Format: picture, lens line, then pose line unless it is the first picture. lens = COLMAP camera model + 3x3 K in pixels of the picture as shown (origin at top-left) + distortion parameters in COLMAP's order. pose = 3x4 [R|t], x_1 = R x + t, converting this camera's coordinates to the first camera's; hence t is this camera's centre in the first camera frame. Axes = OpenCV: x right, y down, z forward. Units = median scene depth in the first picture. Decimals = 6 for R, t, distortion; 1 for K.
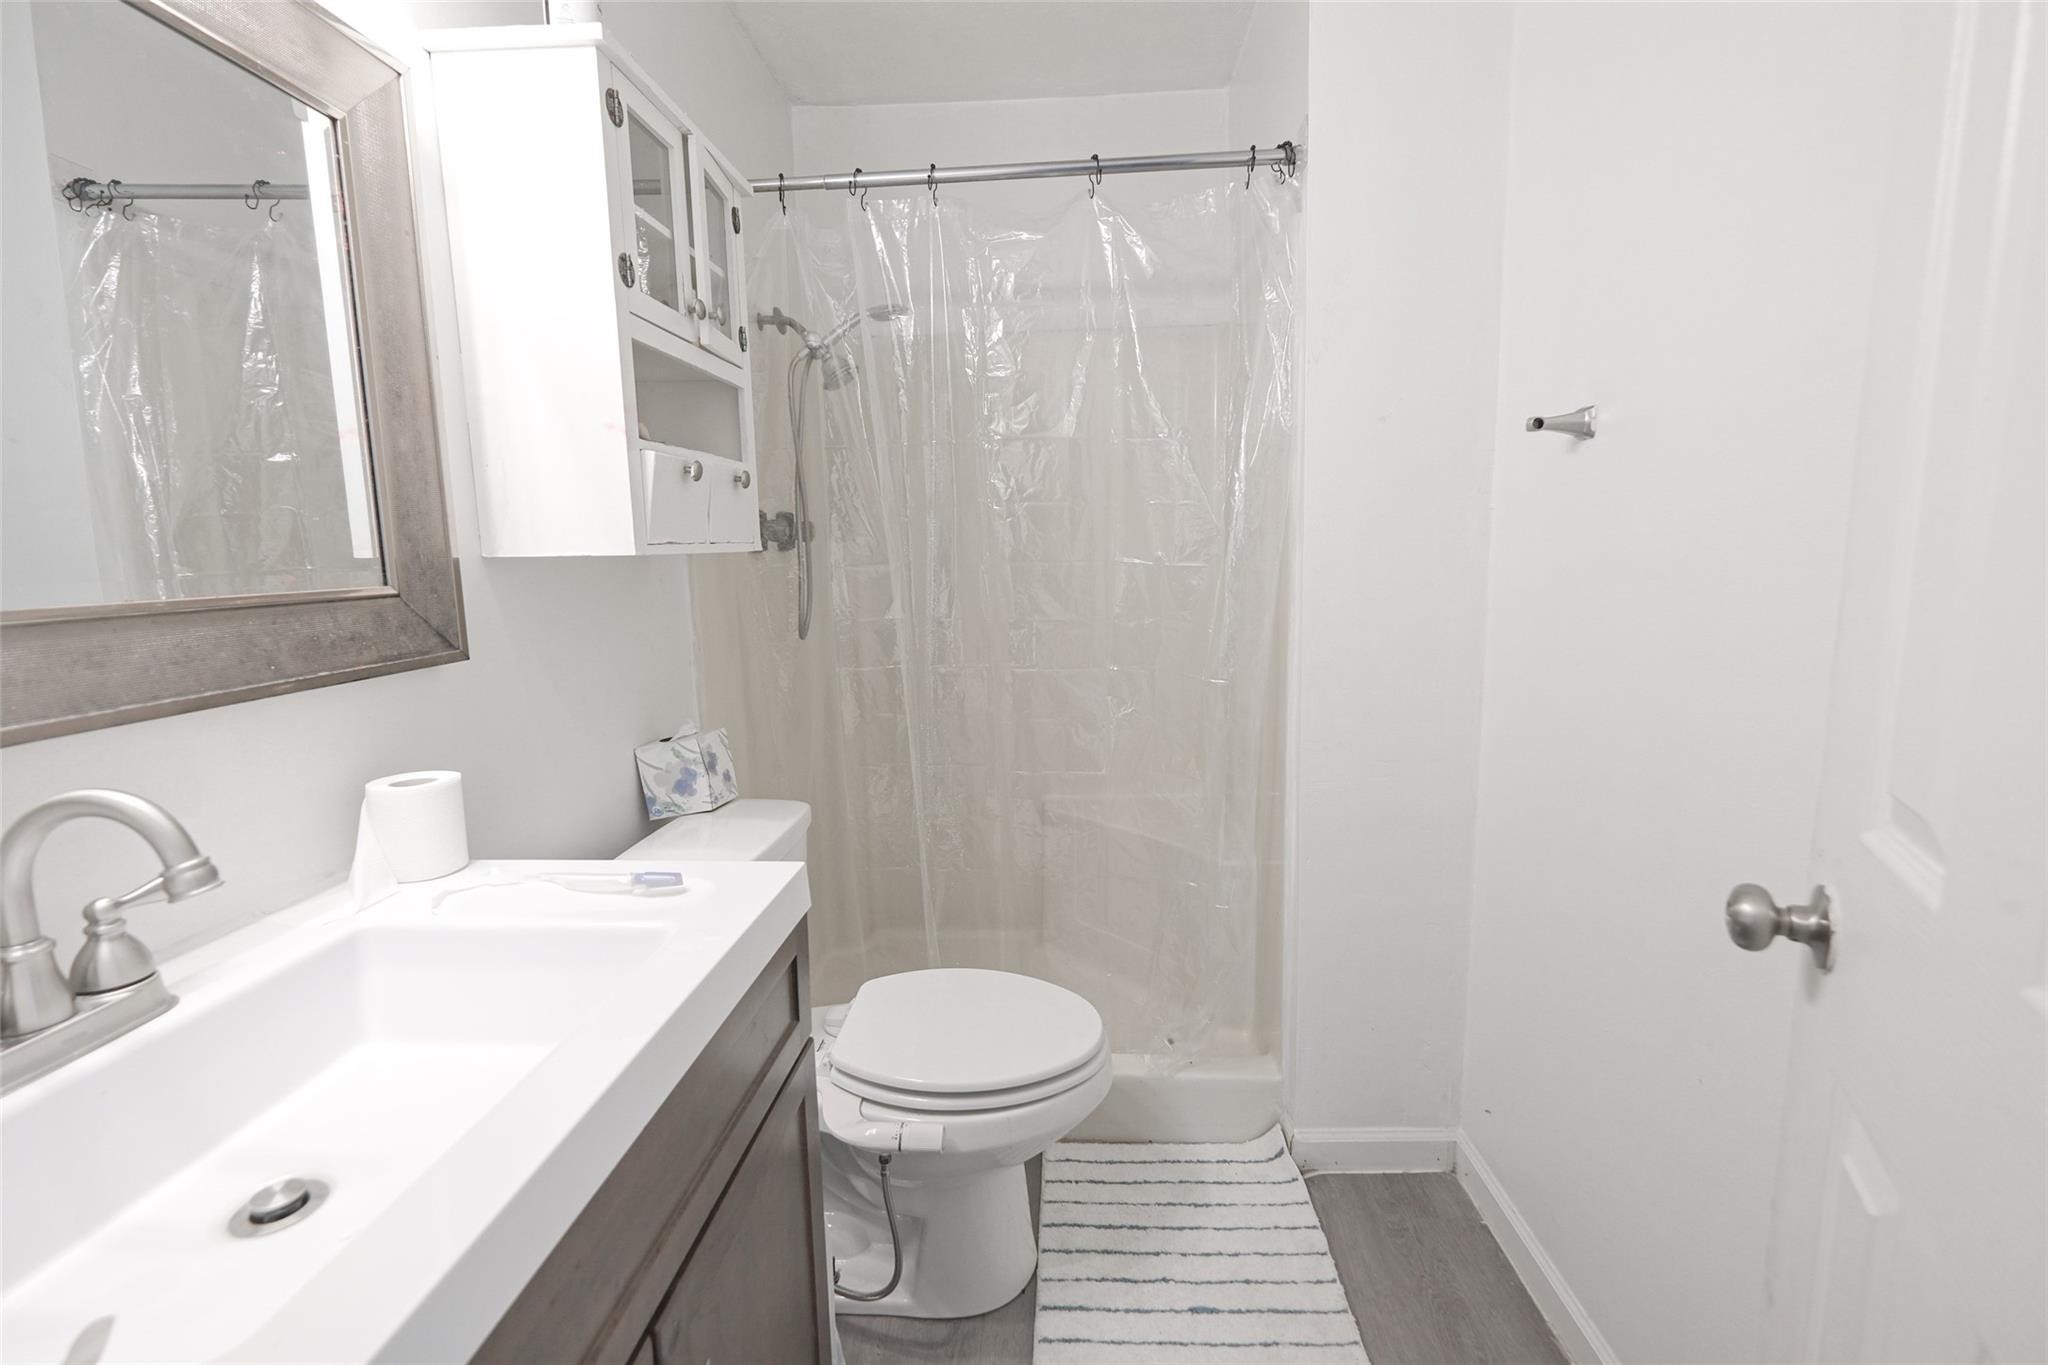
lens RADIAL K [[885.0, 0, 1031.2], [0, 885.0, 677.0], [0, 0, 1]] dist [-0.003010, 0.000108]
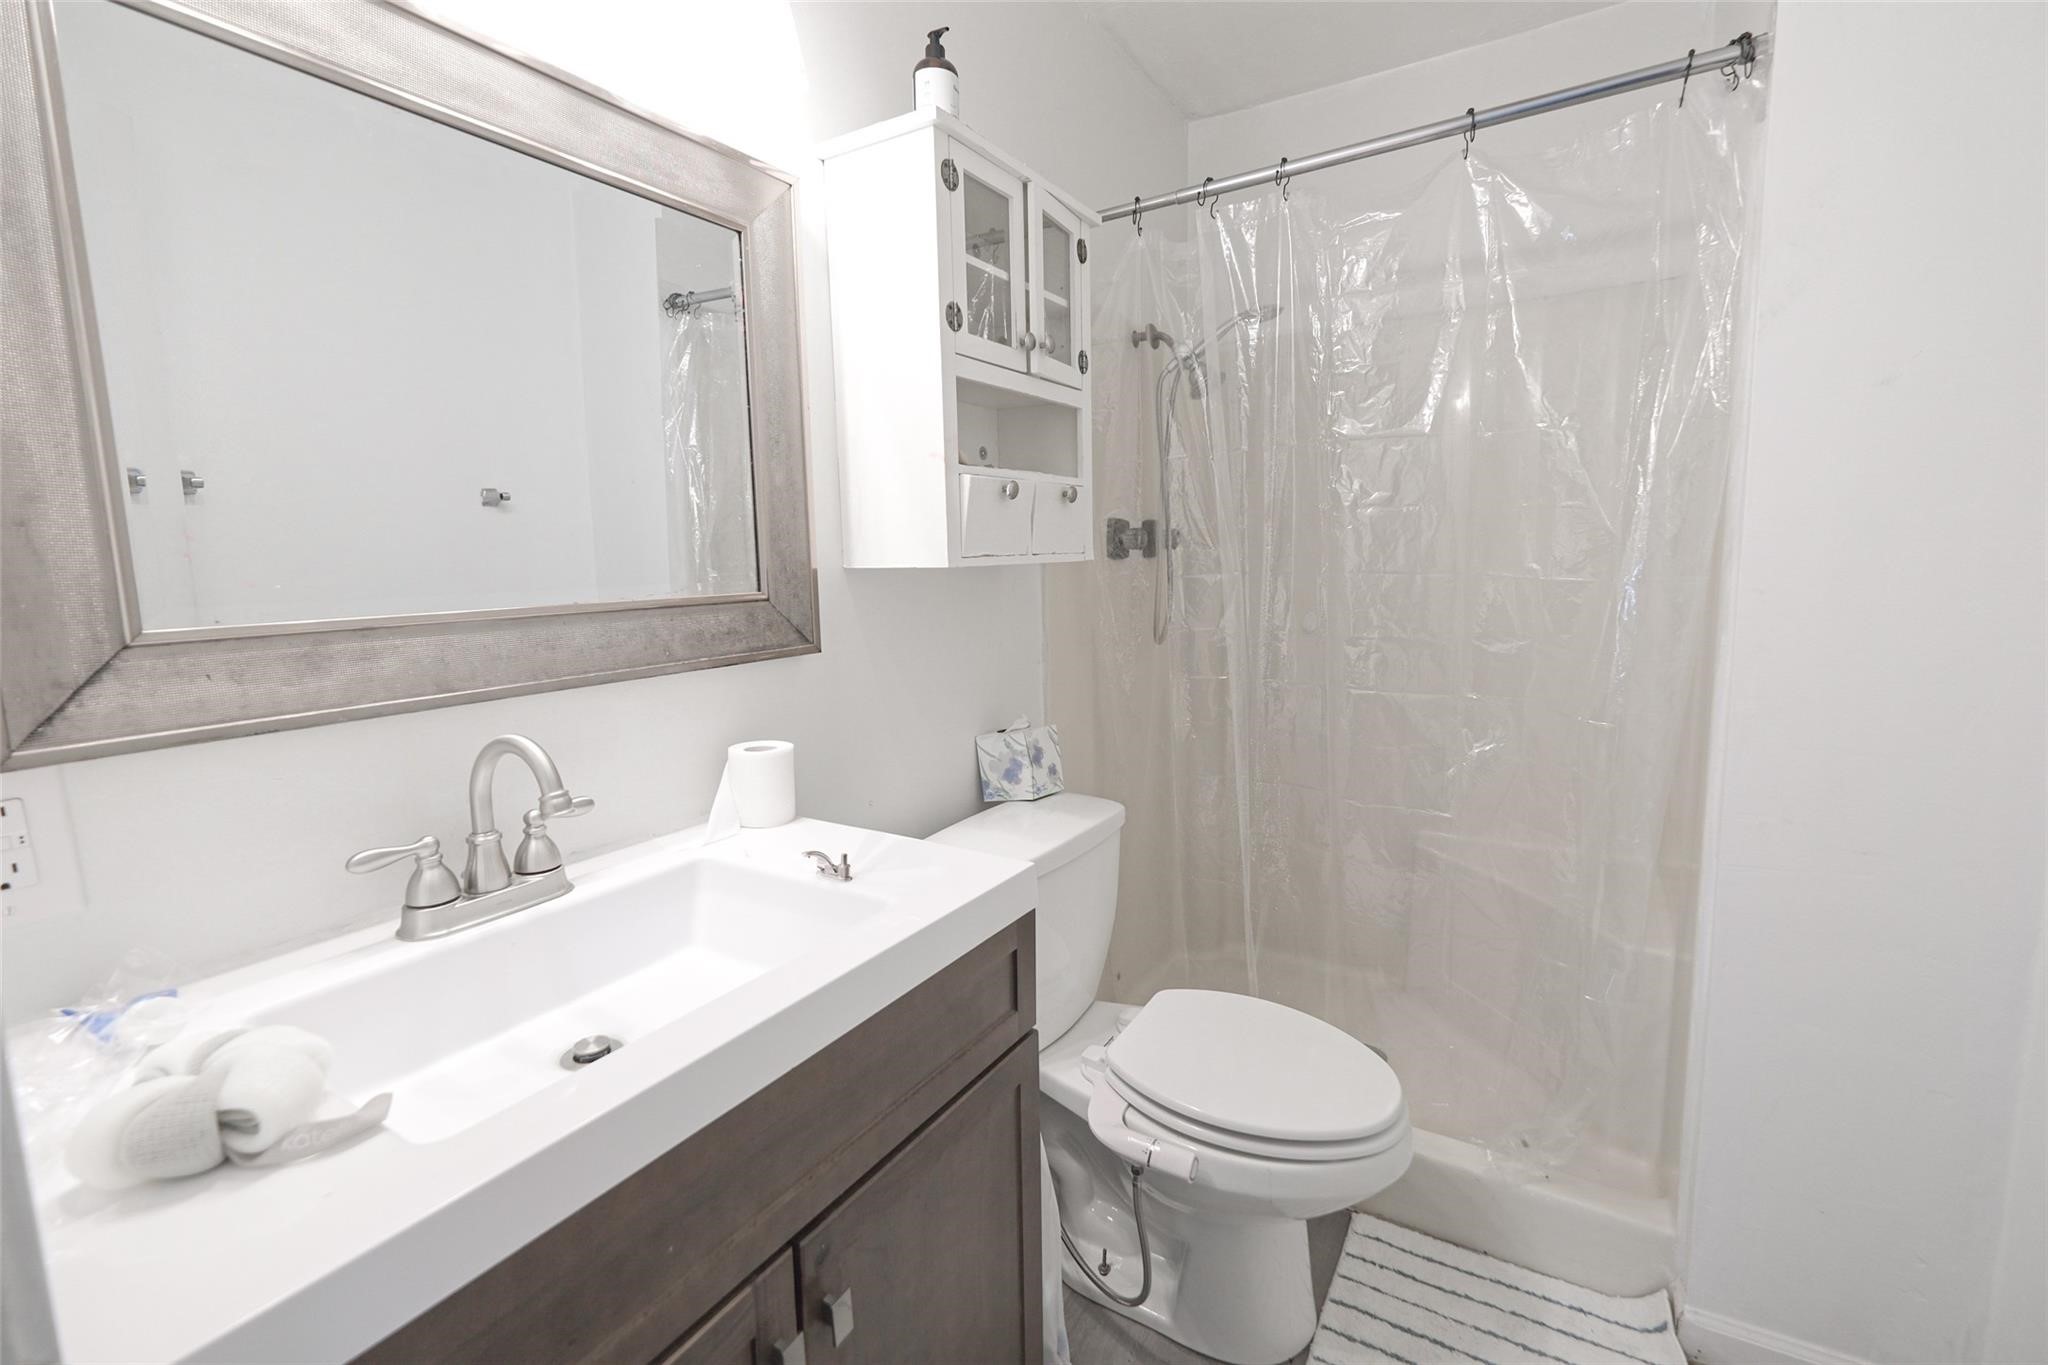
lens RADIAL K [[882.9, 0, 1036.6], [0, 882.9, 672.4], [0, 0, 1]] dist [-0.001957, 0.000015]
pose [[0.882266, 0.062176, -0.466627, 0.138801], [-0.064506, 0.997857, 0.010996, -0.017477], [0.466311, 0.020399, 0.884386, 0.042496]]
